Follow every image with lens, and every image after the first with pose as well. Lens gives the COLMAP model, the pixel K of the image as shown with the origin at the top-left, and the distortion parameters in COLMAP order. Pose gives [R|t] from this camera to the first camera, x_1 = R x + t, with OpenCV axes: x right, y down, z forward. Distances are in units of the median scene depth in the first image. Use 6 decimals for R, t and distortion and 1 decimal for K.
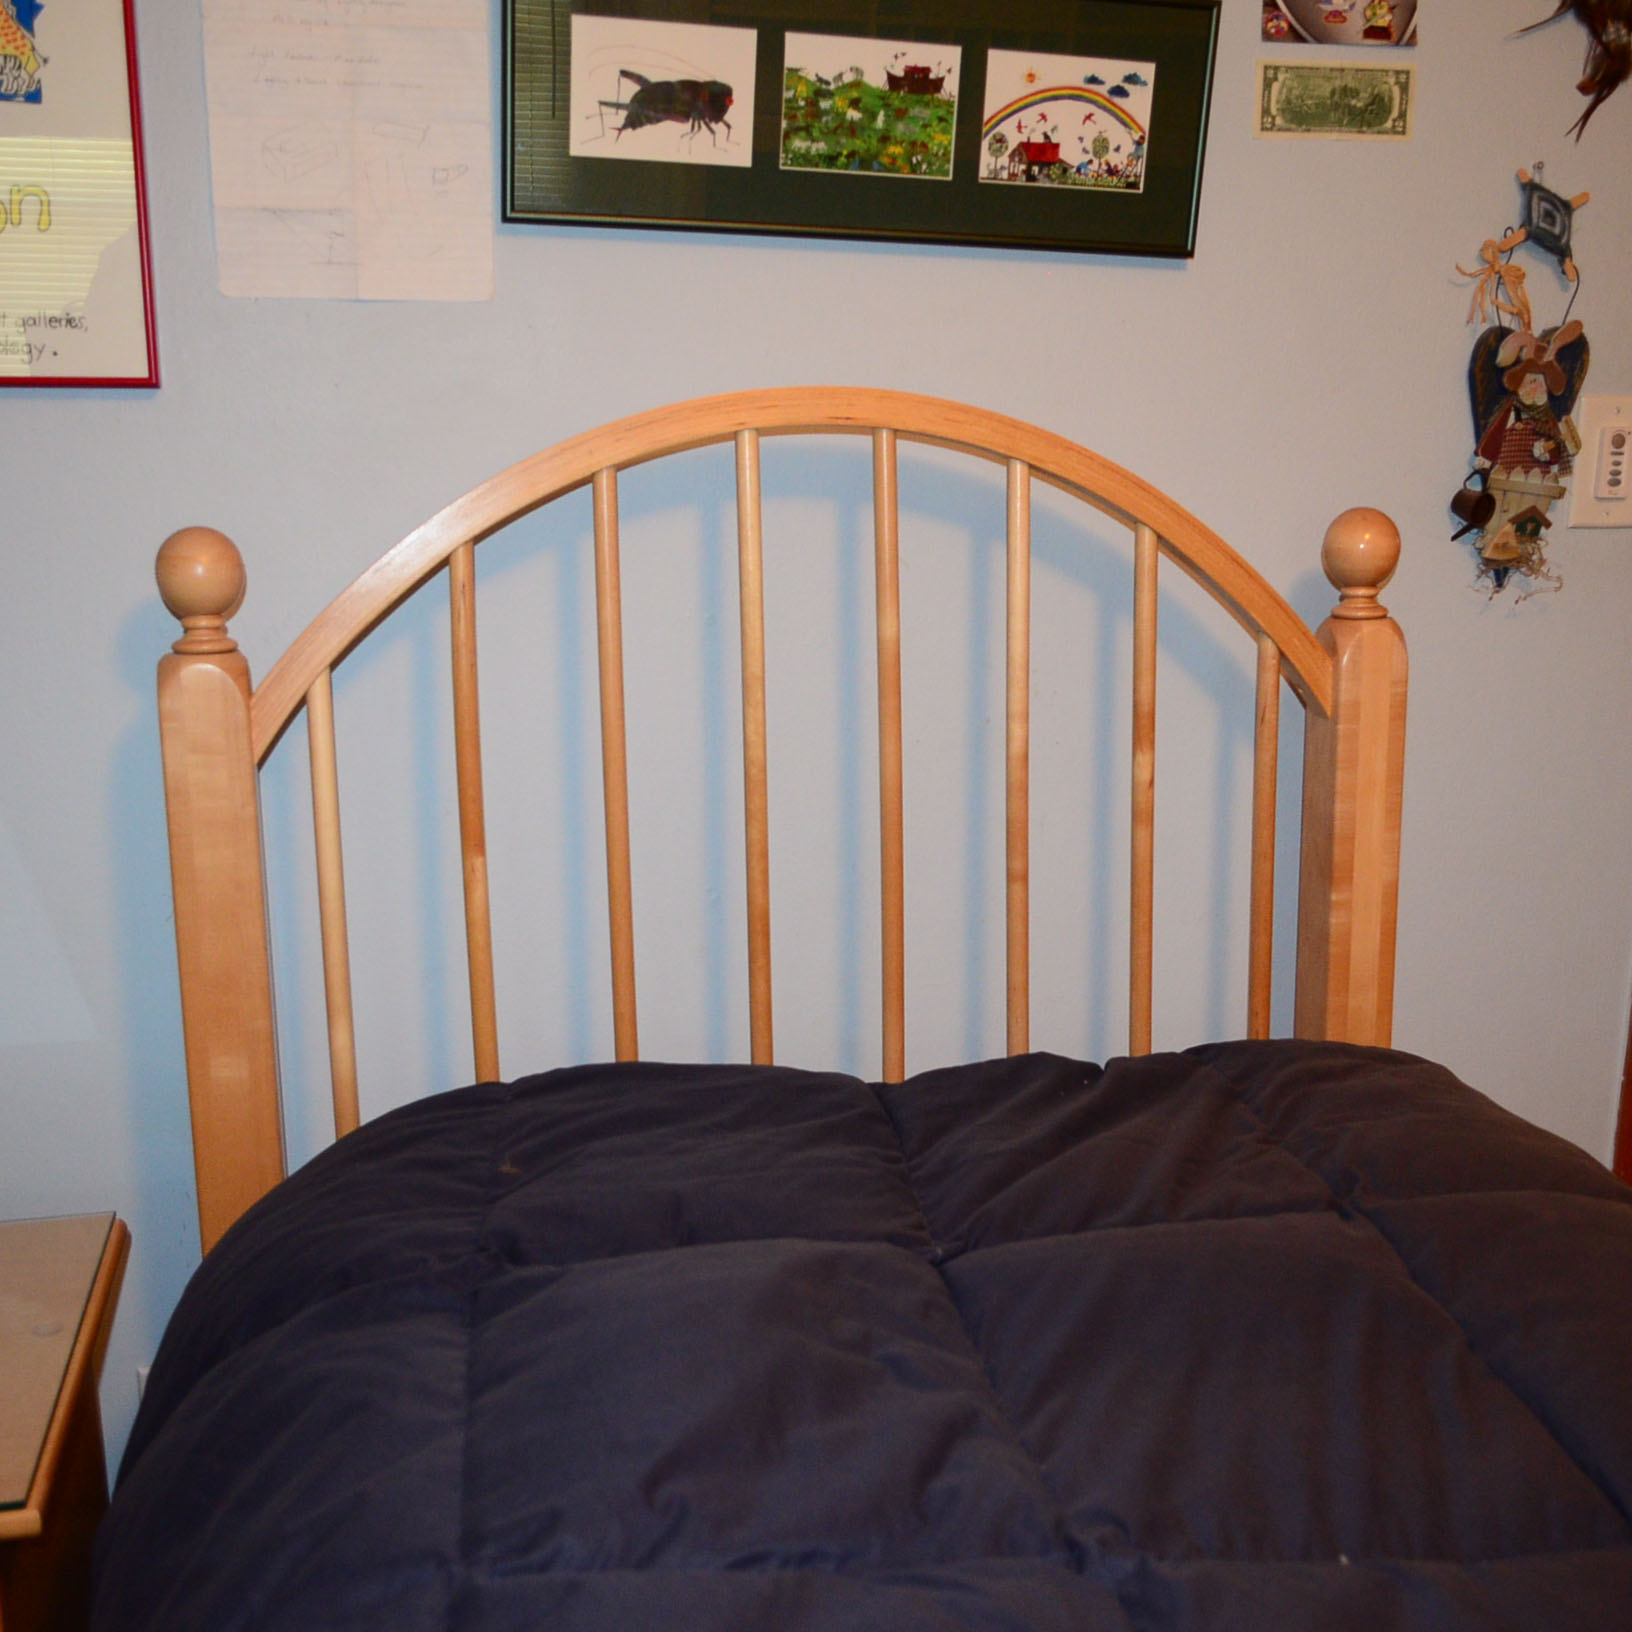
lens RADIAL K [[1766.2, 0, 816.0], [0, 1766.2, 816.0], [0, 0, 1]] dist [-0.269681, 0.634353]
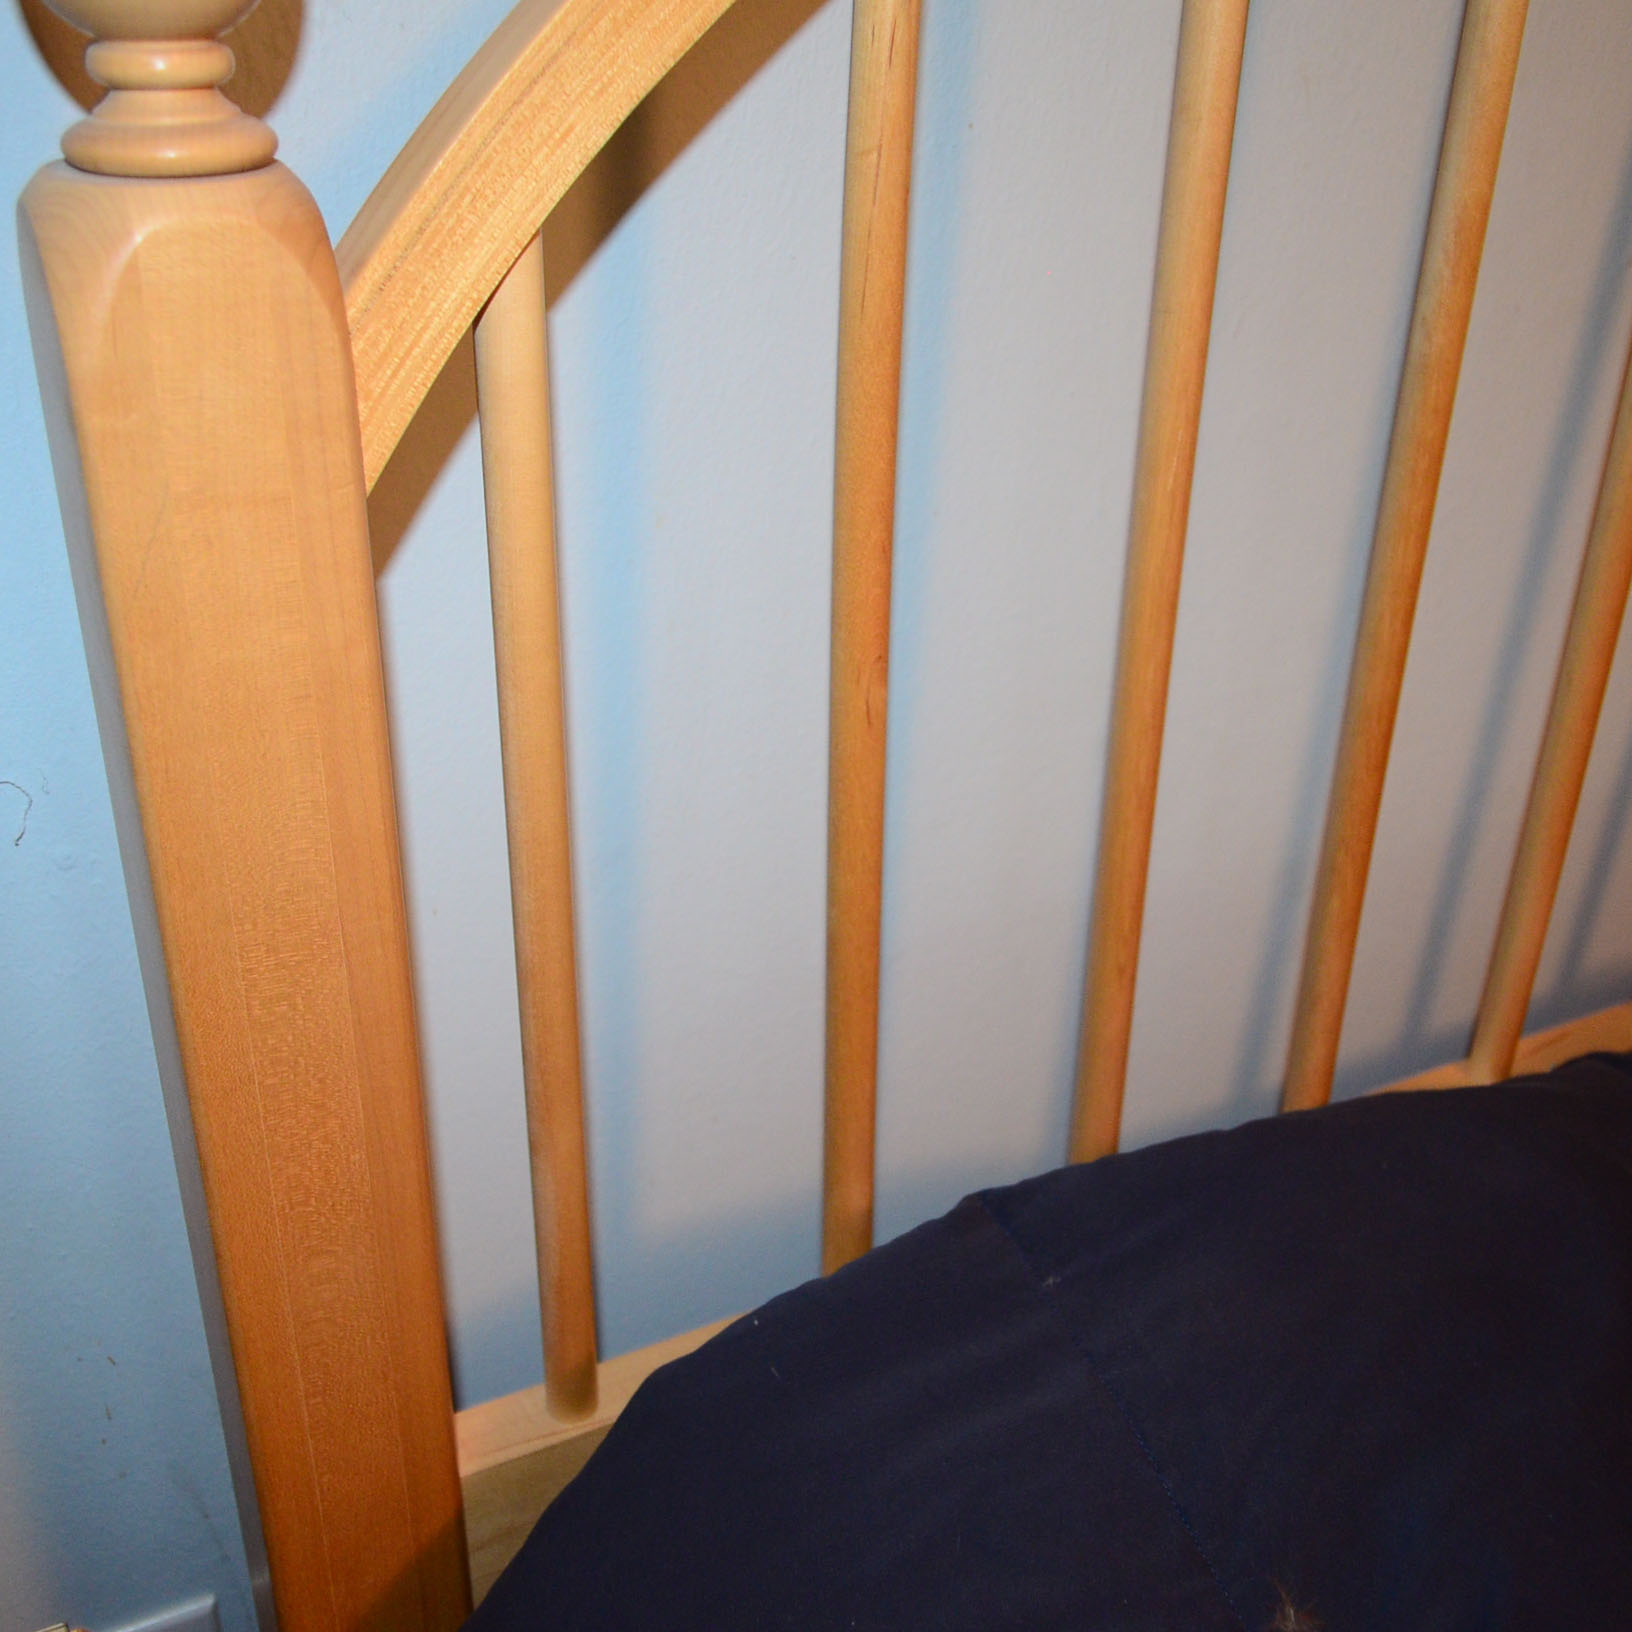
lens RADIAL K [[1766.2, 0, 816.0], [0, 1766.2, 816.0], [0, 0, 1]] dist [-0.269681, 0.634353]
pose [[0.997948, 0.046229, -0.044292, -0.213868], [-0.033749, 0.967743, 0.249670, -0.062799], [0.054405, -0.247663, 0.967317, 0.641933]]
